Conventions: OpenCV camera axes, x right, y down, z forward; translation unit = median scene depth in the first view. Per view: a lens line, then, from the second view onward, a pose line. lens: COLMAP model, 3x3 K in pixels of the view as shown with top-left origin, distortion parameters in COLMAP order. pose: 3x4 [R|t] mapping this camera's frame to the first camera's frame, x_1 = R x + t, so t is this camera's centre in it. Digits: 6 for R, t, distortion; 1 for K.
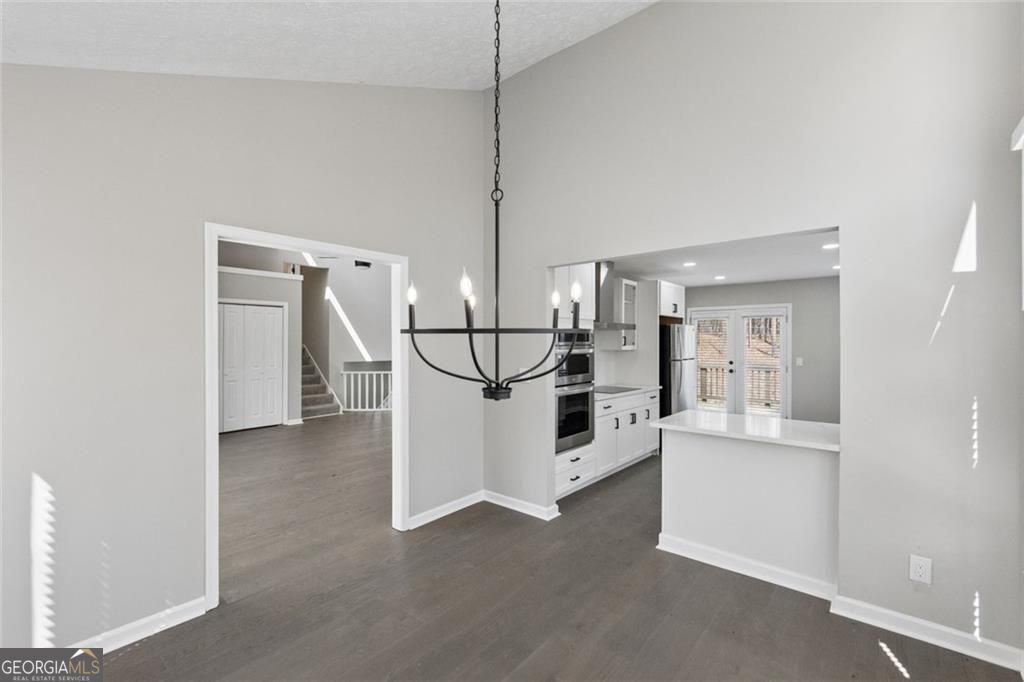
lens RADIAL K [[442.4, 0, 507.6], [0, 442.4, 344.1], [0, 0, 1]] dist [-0.002814, -0.000119]
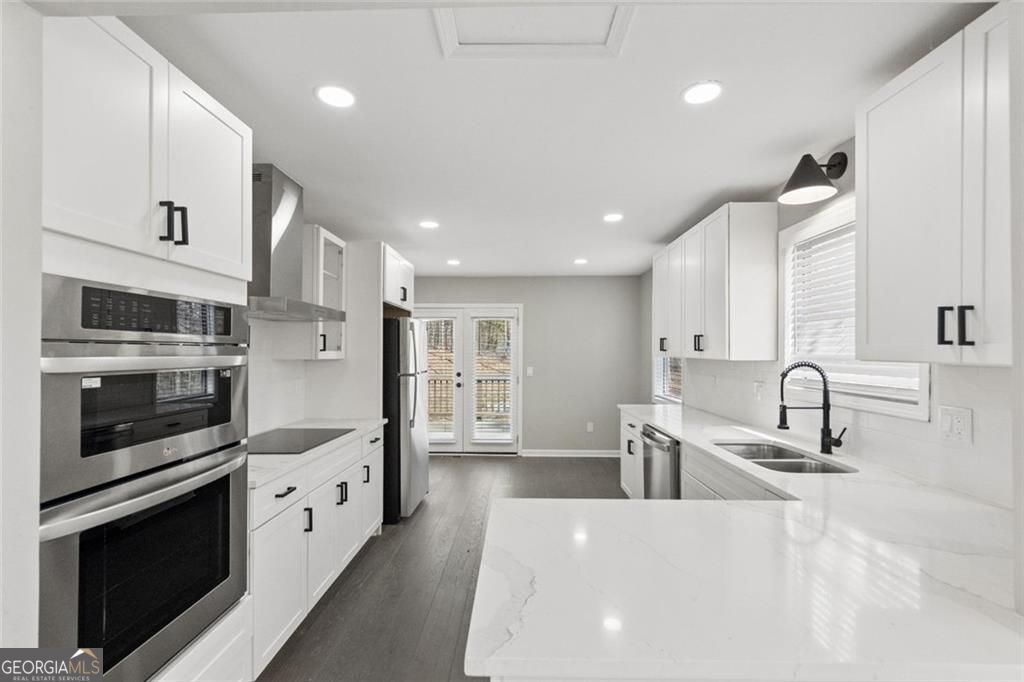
lens RADIAL K [[442.4, 0, 507.6], [0, 442.4, 344.1], [0, 0, 1]] dist [-0.002814, -0.000119]
pose [[0.781600, 0.010971, 0.623683, 0.100373], [0.004987, 0.999703, -0.023836, 0.008653], [-0.623760, 0.021741, 0.781314, 0.423776]]
